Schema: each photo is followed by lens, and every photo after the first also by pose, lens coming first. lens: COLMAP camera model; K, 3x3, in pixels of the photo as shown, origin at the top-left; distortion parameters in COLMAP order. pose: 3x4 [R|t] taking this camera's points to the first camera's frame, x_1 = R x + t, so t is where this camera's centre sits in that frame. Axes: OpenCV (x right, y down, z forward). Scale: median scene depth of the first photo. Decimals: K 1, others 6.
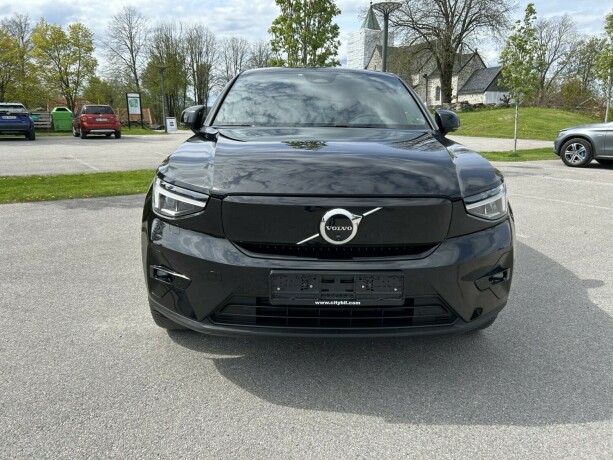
lens RADIAL K [[465.9, 0, 306.5], [0, 465.9, 230.0], [0, 0, 1]] dist [0.008539, -0.004670]
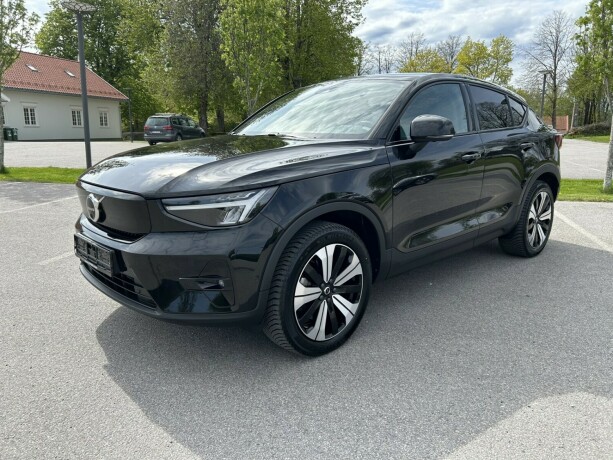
lens RADIAL K [[465.9, 0, 306.5], [0, 465.9, 230.0], [0, 0, 1]] dist [0.008539, -0.004670]
pose [[0.651681, 0.150997, -0.743311, 0.065495], [-0.163234, 0.984941, 0.056971, -0.006449], [0.740720, 0.084207, 0.666515, 0.022036]]
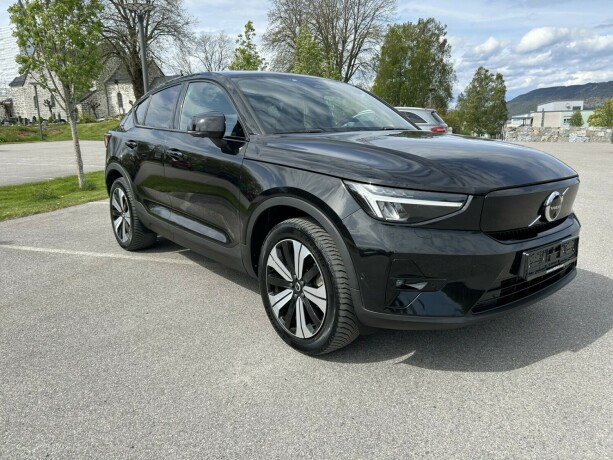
lens RADIAL K [[465.9, 0, 306.5], [0, 465.9, 230.0], [0, 0, 1]] dist [0.008539, -0.004670]
pose [[0.800607, -0.150340, 0.580022, -0.047912], [0.158184, 0.986701, 0.037407, -0.003859], [-0.577932, 0.061802, 0.813741, 0.015135]]
